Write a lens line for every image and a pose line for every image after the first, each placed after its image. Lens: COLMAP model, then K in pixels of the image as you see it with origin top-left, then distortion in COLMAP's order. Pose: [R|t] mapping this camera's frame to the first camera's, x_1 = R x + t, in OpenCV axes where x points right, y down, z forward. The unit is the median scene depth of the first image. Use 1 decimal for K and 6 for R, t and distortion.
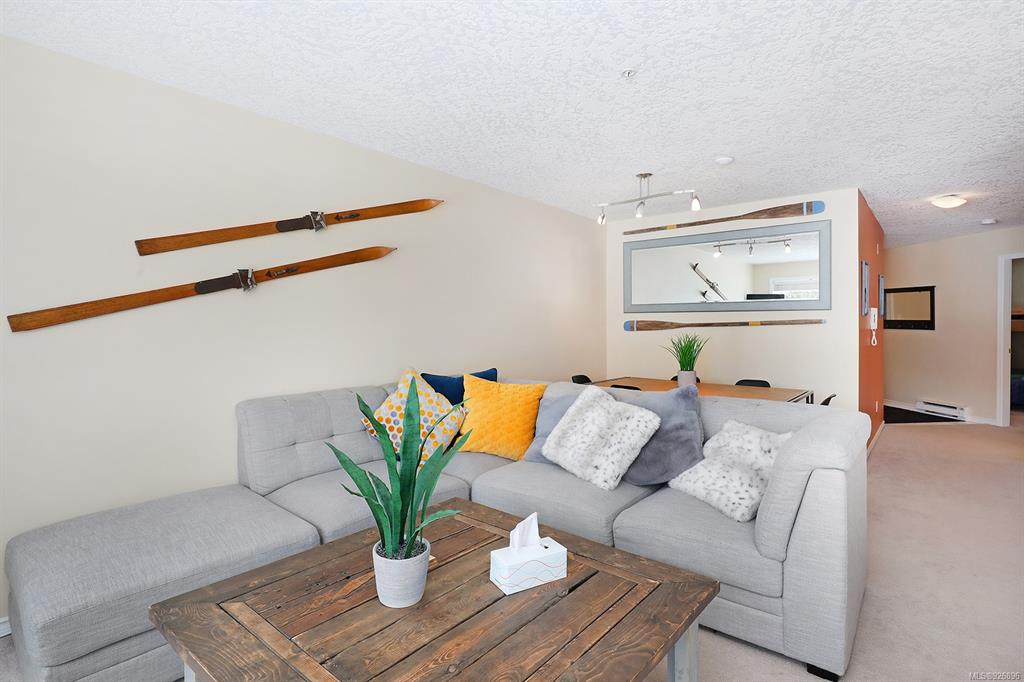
lens RADIAL K [[546.1, 0, 538.7], [0, 546.1, 327.4], [0, 0, 1]] dist [-0.001165, -0.000504]
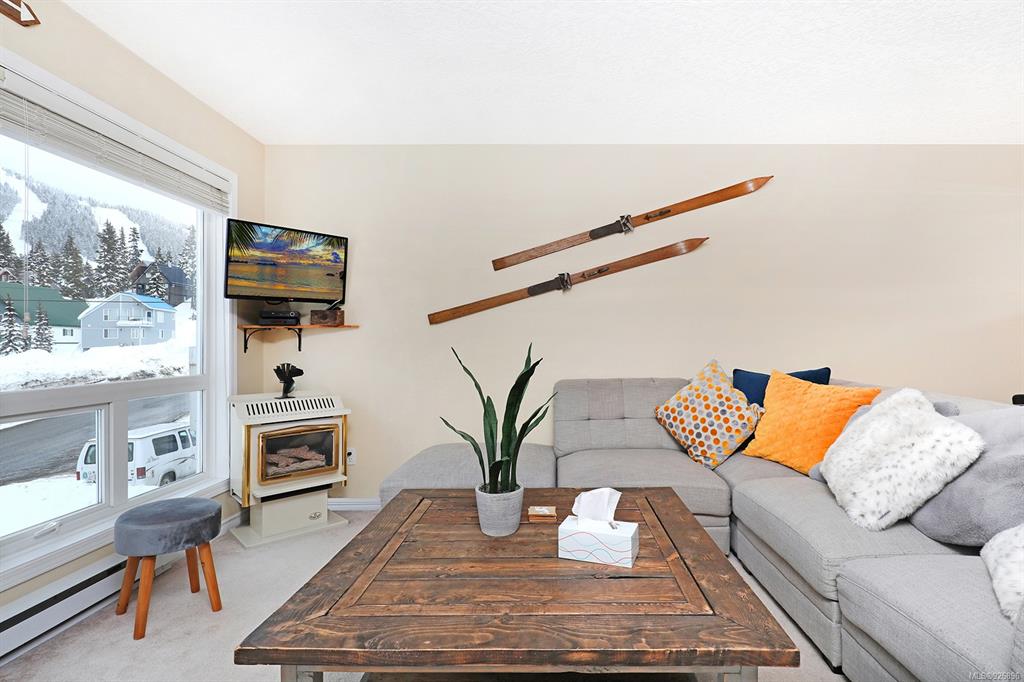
lens RADIAL K [[537.8, 0, 495.7], [0, 537.8, 346.1], [0, 0, 1]] dist [-0.002029, -0.000389]
pose [[0.571354, 0.003089, -0.820698, 0.289758], [-0.004081, 0.999991, 0.000923, 0.043728], [0.820694, 0.002822, 0.571362, 0.145286]]
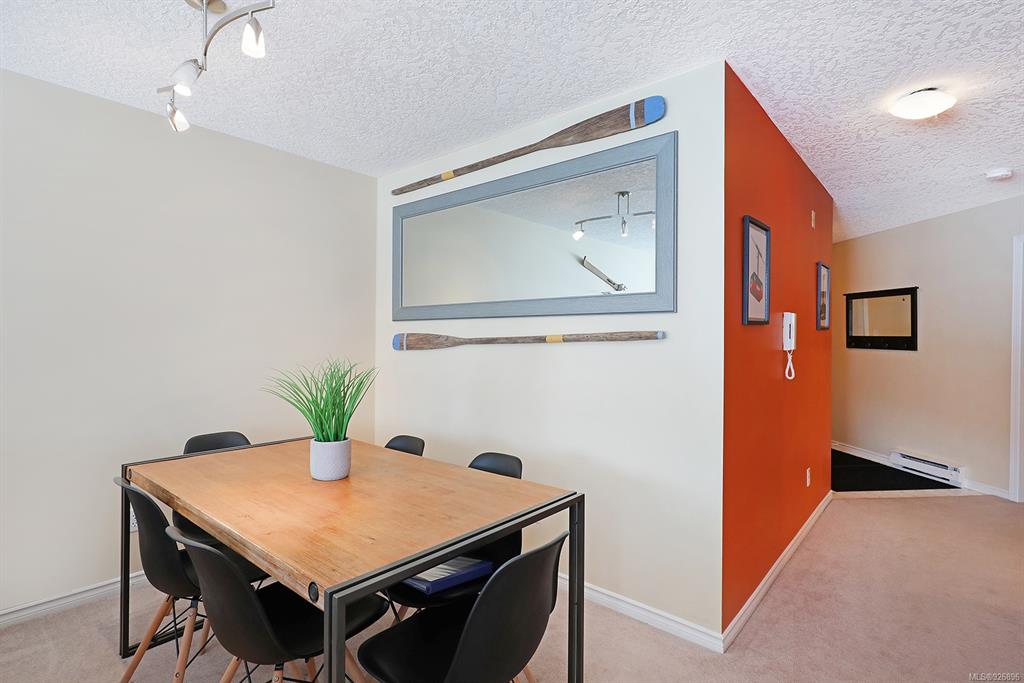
lens RADIAL K [[548.0, 0, 512.0], [0, 548.0, 341.5], [0, 0, 1]] dist [-0.000771, 0.000388]
pose [[0.999446, 0.006149, -0.032699, 0.435651], [-0.006211, 0.999979, -0.001792, -0.003895], [0.032687, 0.001994, 0.999464, 0.535049]]
